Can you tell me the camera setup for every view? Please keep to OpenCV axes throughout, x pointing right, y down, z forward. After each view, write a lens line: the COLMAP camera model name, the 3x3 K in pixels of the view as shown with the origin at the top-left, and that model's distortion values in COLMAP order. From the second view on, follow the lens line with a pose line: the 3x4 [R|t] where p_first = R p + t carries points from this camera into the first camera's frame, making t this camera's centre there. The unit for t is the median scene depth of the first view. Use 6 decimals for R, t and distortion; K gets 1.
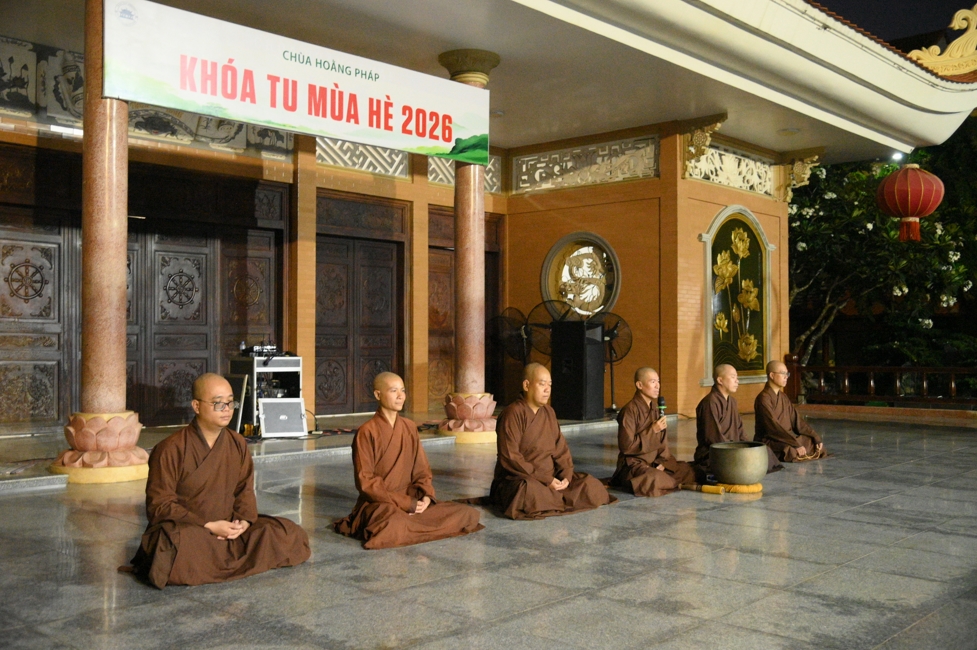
lens RADIAL K [[956.2, 0, 488.5], [0, 956.2, 325.0], [0, 0, 1]] dist [-0.014937, 0.007606]
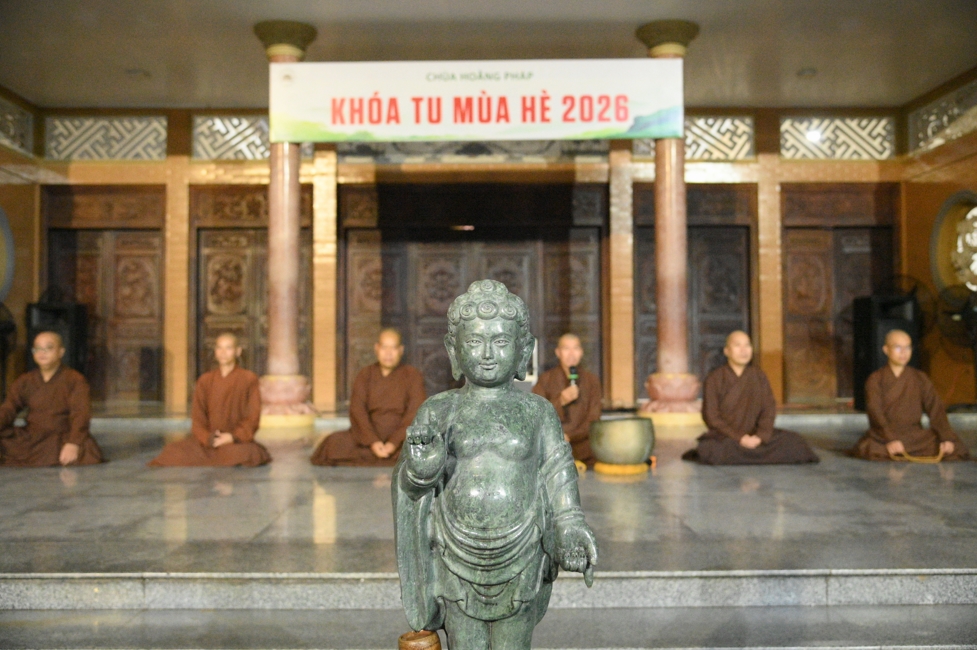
lens RADIAL K [[956.2, 0, 488.5], [0, 956.2, 325.0], [0, 0, 1]] dist [-0.014937, 0.007606]
pose [[0.695989, -0.032112, -0.717334, 0.512903], [0.017721, 0.999463, -0.027548, 0.043806], [0.717834, 0.006462, 0.696185, 0.173934]]
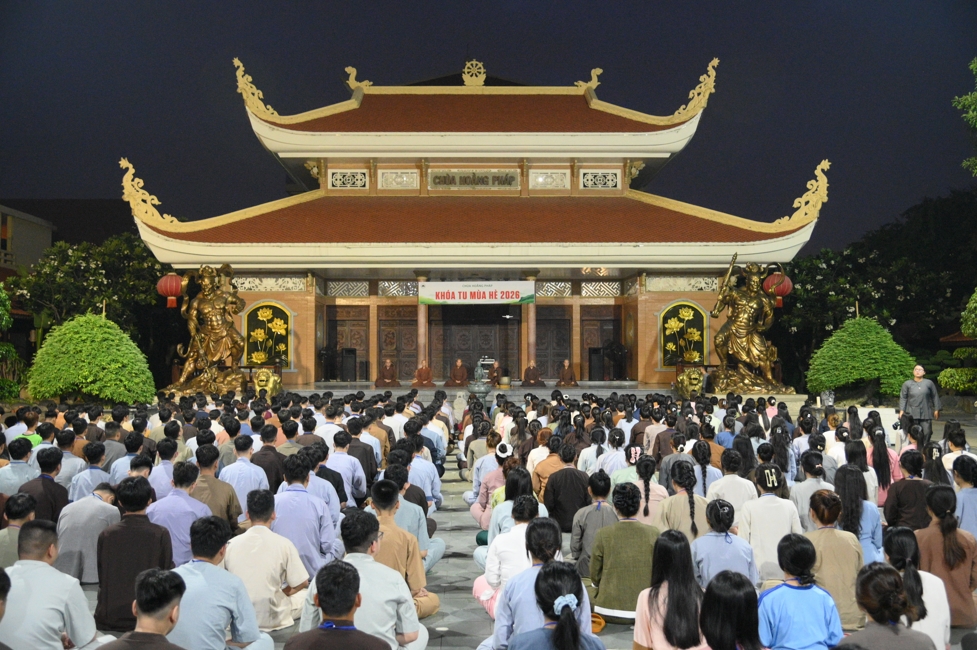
lens RADIAL K [[1025.4, 0, 488.5], [0, 1025.4, 325.0], [0, 0, 1]] dist [0.100104, 0.000280]
pose [[0.700790, -0.031119, -0.712689, 2.328838], [0.014545, 0.999464, -0.029339, 0.016884], [0.713219, 0.010194, 0.700867, -1.576812]]
